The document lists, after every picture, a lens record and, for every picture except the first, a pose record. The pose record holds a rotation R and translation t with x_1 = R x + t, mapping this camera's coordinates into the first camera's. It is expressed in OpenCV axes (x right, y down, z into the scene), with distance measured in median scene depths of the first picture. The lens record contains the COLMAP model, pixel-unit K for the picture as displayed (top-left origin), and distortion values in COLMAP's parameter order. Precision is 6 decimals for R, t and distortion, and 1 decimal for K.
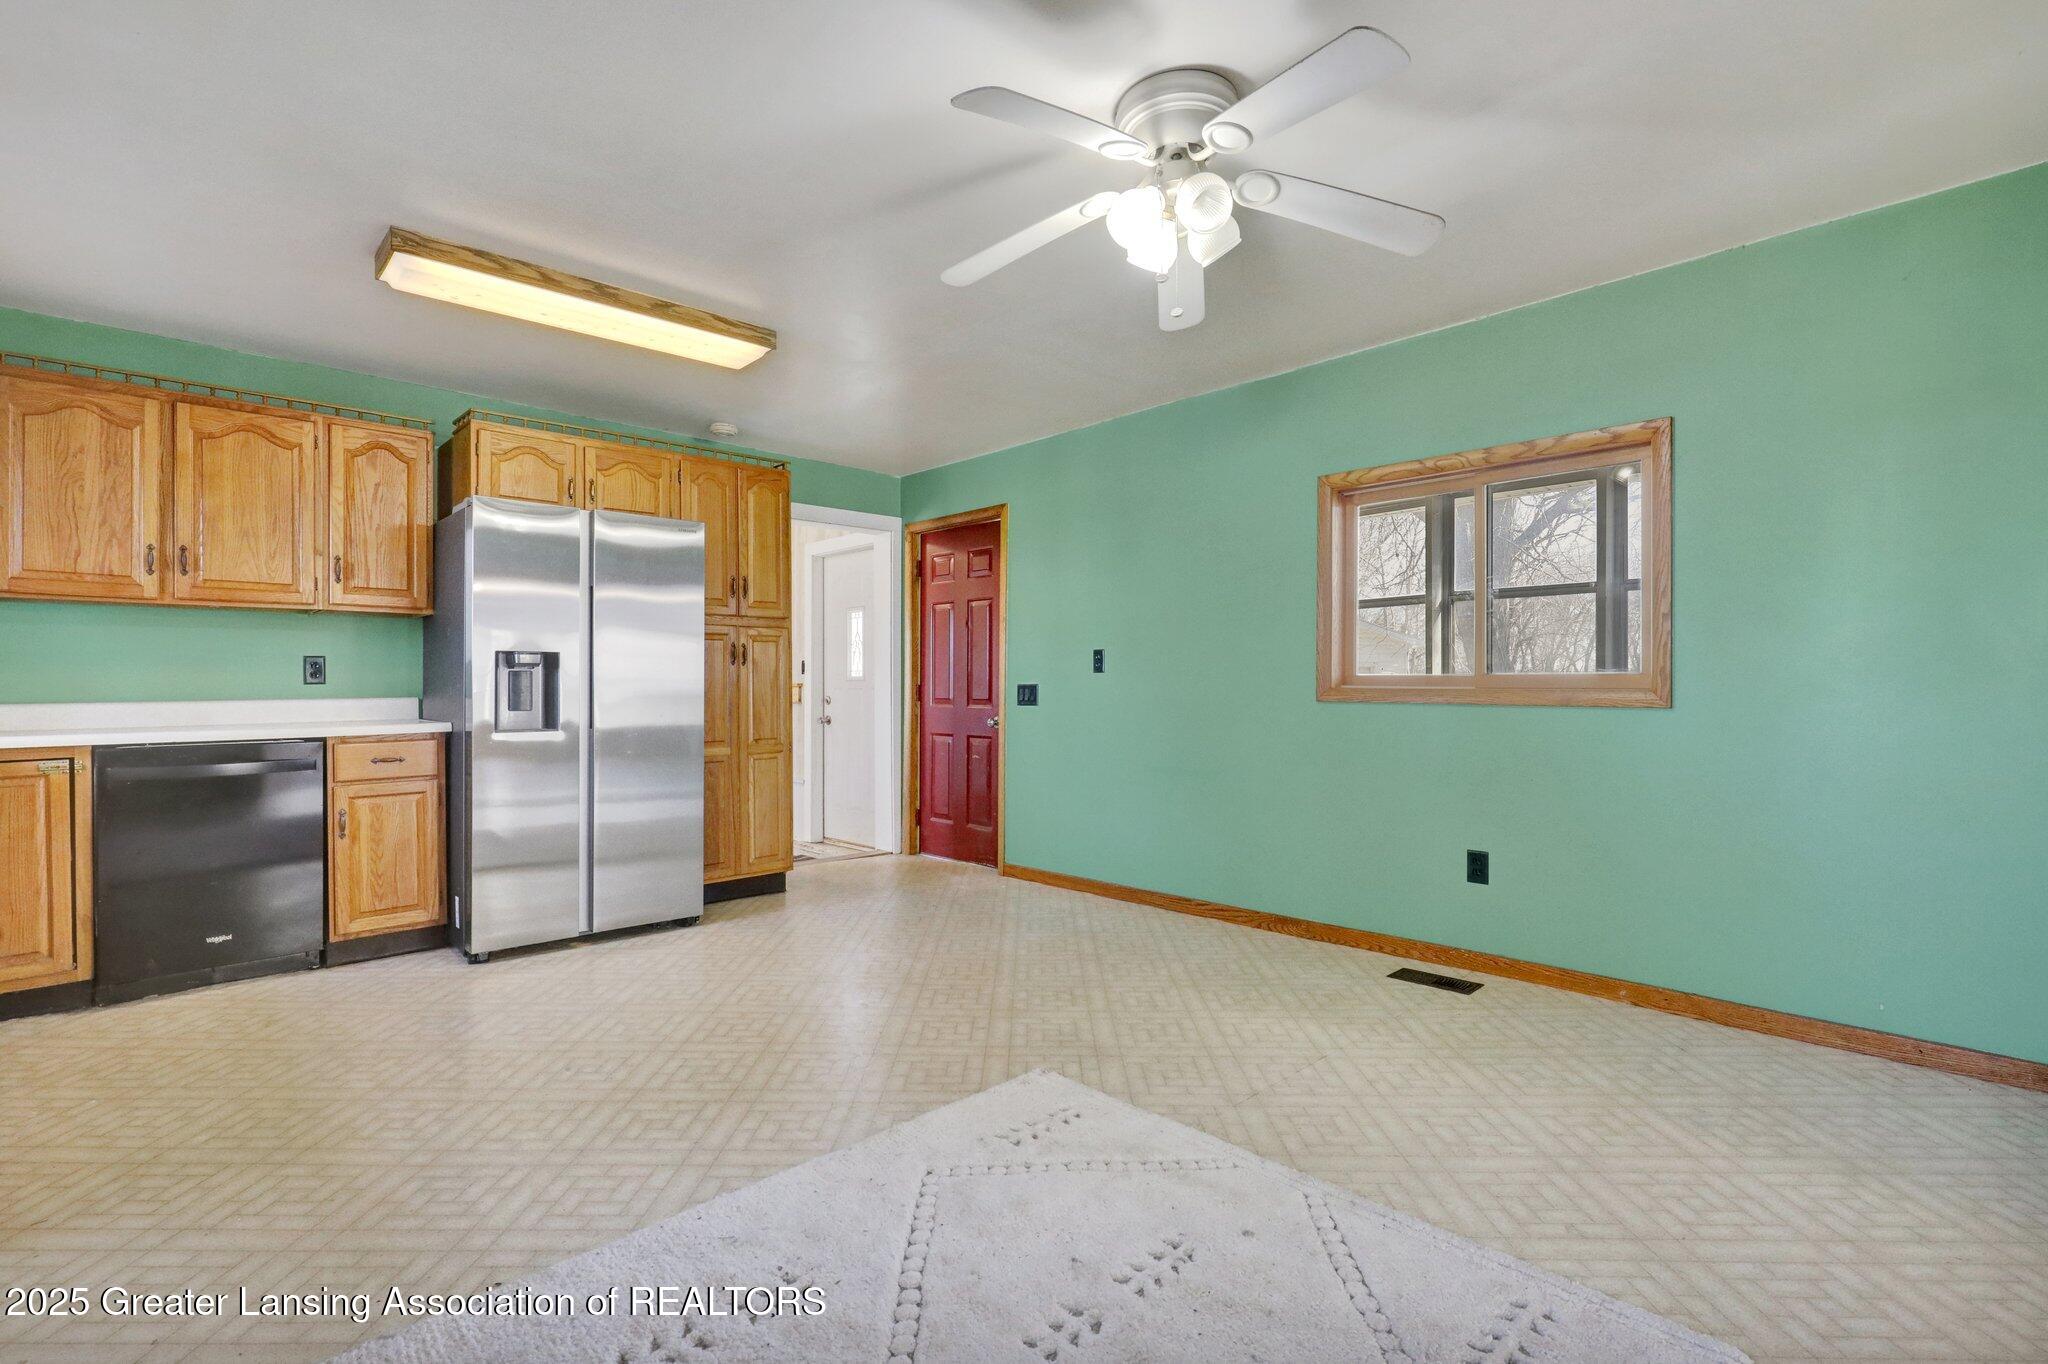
lens RADIAL K [[951.7, 0, 1026.2], [0, 951.7, 679.4], [0, 0, 1]] dist [0.000168, -0.000088]
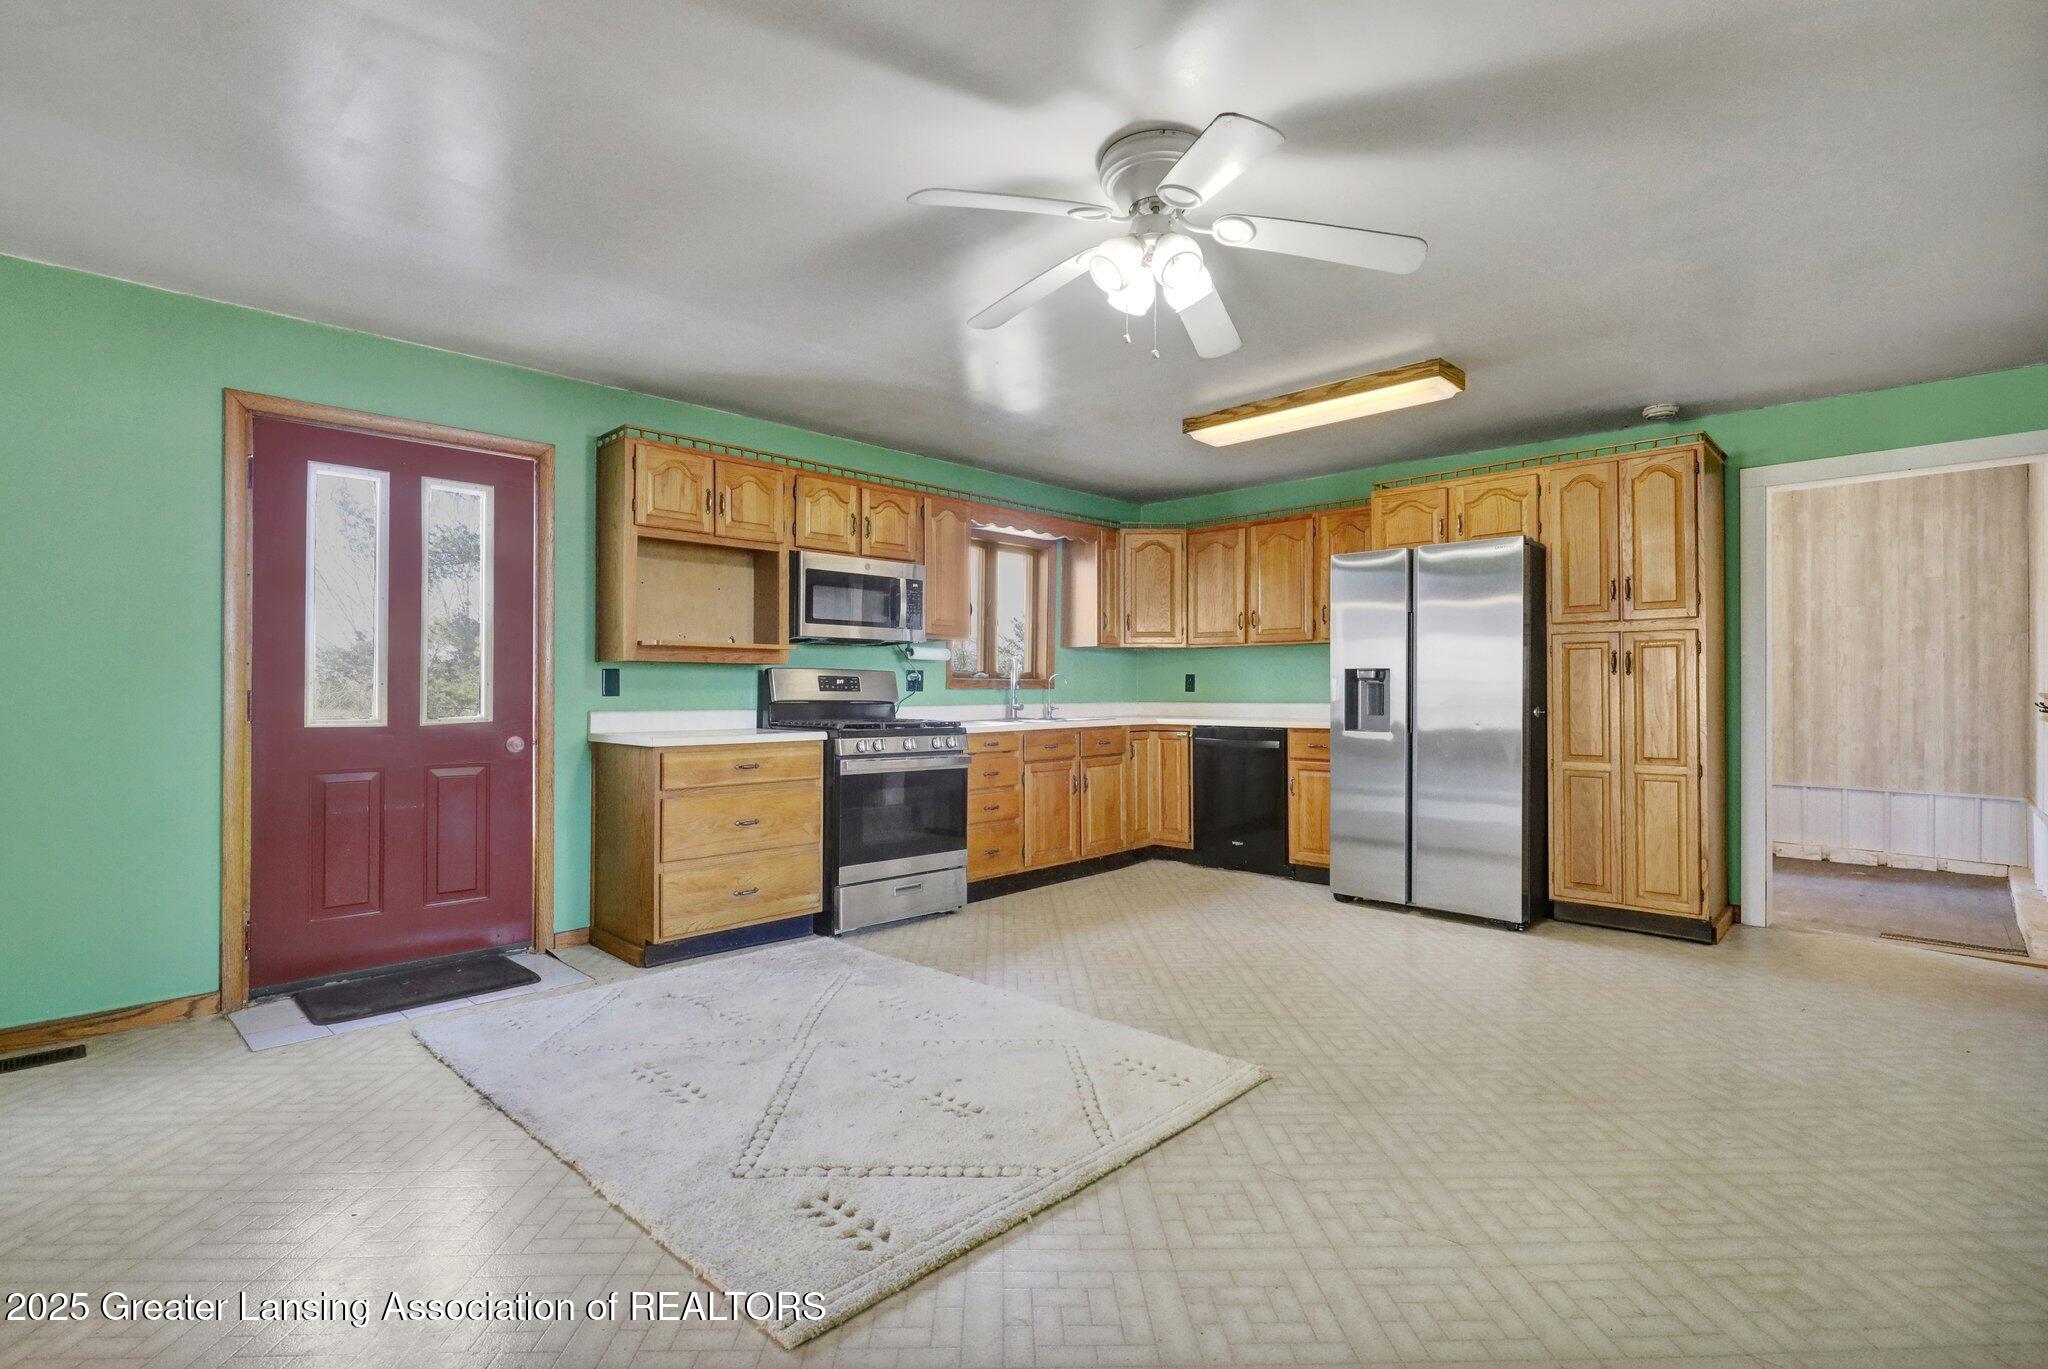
lens RADIAL K [[951.7, 0, 1026.6], [0, 951.7, 685.2], [0, 0, 1]] dist [0.000168, -0.000088]
pose [[0.052433, 0.000155, -0.998624, 0.763939], [0.003620, 0.999993, 0.000345, -0.010607], [0.998618, -0.003633, 0.052432, 0.499152]]
